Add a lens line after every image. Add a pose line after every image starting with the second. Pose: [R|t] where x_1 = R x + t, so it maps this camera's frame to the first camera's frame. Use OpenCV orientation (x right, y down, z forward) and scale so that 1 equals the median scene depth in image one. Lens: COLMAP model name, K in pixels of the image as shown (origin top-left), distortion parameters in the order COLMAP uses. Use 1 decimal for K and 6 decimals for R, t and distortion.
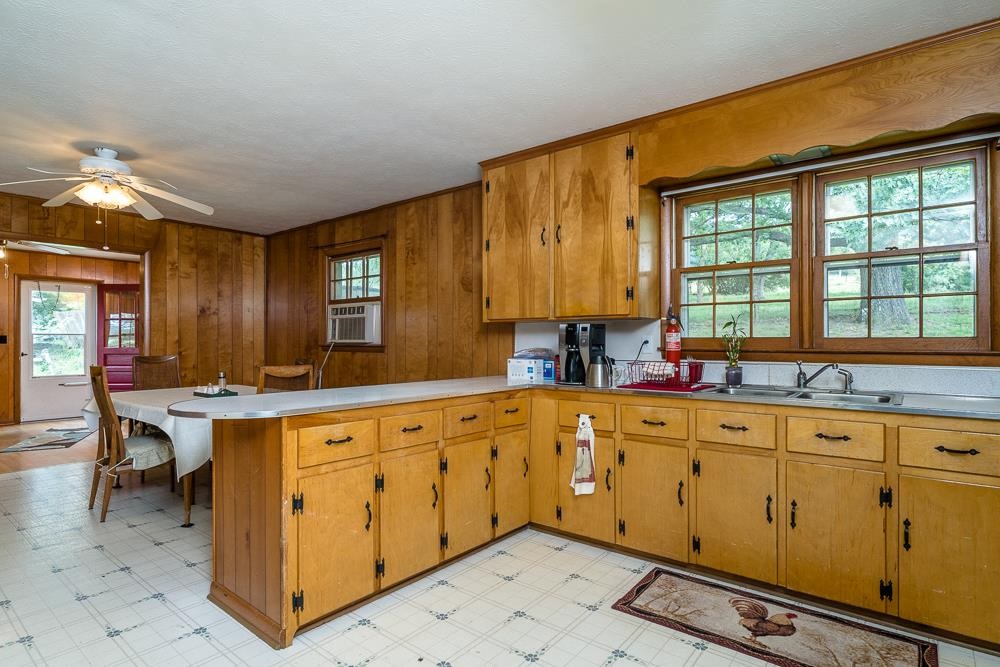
lens RADIAL K [[531.6, 0, 497.8], [0, 531.6, 341.1], [0, 0, 1]] dist [0.002698, 0.000623]
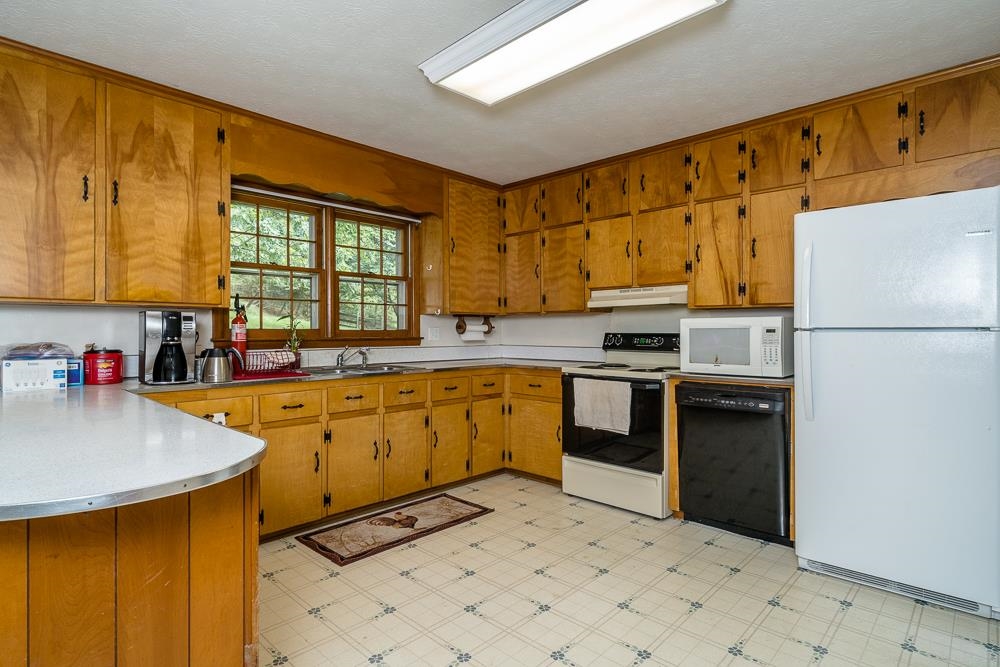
lens RADIAL K [[531.6, 0, 493.6], [0, 531.6, 327.6], [0, 0, 1]] dist [0.002698, 0.000623]
pose [[0.080801, 0.007954, 0.996699, -0.873603], [0.002192, 0.999964, -0.008158, 0.000721], [-0.996728, 0.002844, 0.080780, 0.565958]]
